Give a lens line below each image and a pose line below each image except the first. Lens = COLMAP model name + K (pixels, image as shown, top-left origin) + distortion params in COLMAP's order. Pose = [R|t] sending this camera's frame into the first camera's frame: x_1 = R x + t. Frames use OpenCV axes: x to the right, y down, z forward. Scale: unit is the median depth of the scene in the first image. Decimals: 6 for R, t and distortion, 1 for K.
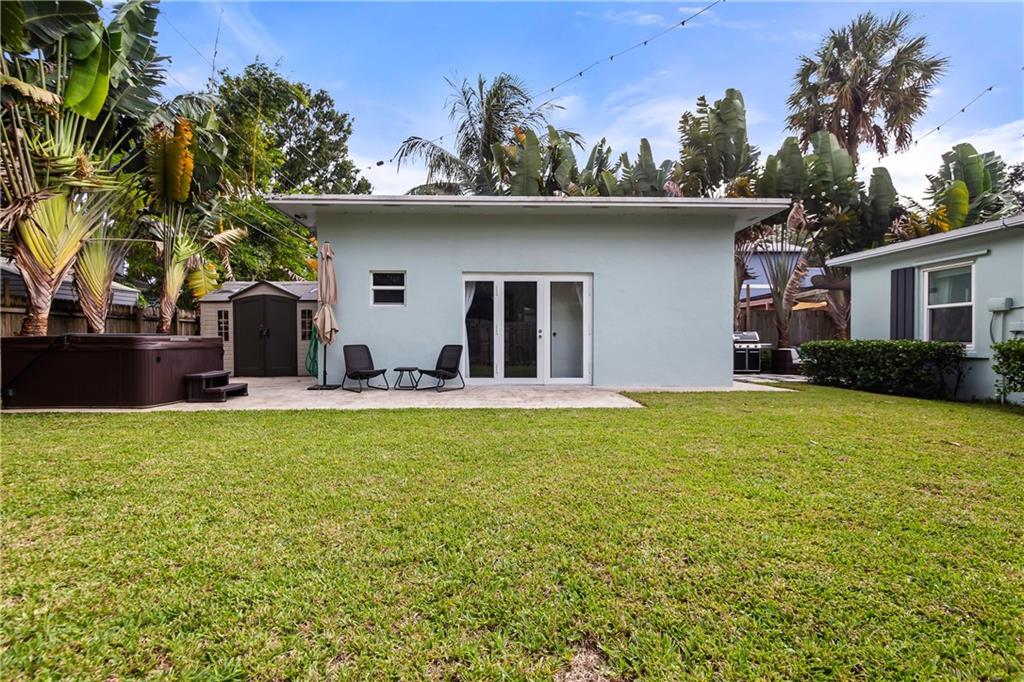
lens RADIAL K [[480.9, 0, 507.1], [0, 480.9, 342.8], [0, 0, 1]] dist [0.028000, -0.012163]
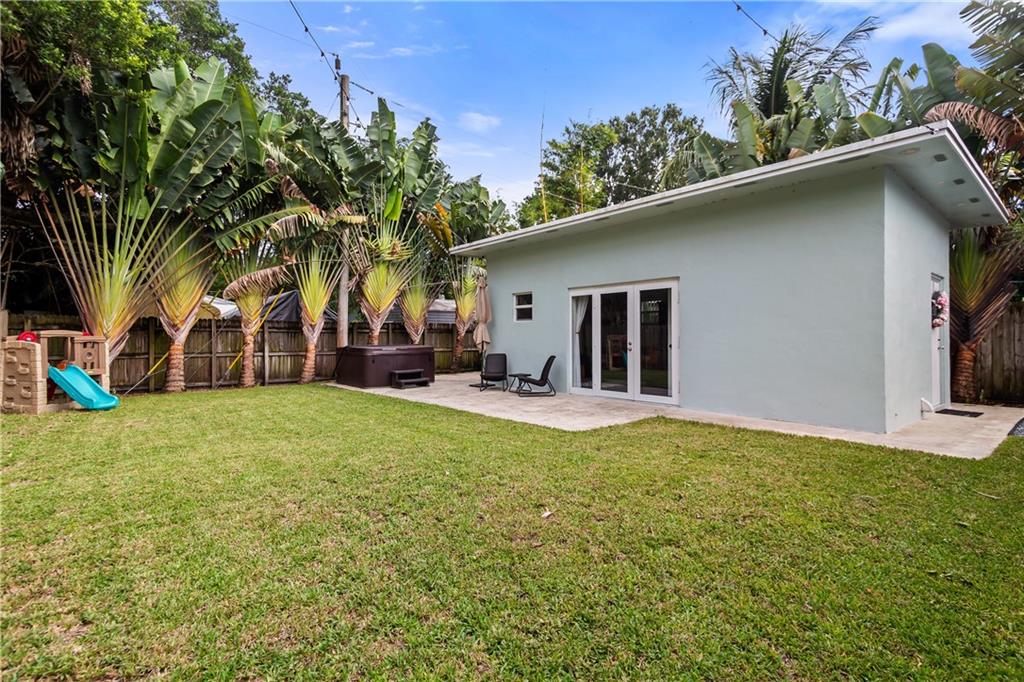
lens RADIAL K [[490.9, 0, 506.2], [0, 490.9, 328.4], [0, 0, 1]] dist [0.031254, -0.010791]
pose [[0.615898, -0.016020, -0.787663, 0.686430], [-0.003056, 0.999737, -0.022723, -0.032082], [0.787820, 0.016403, 0.615687, 0.212987]]
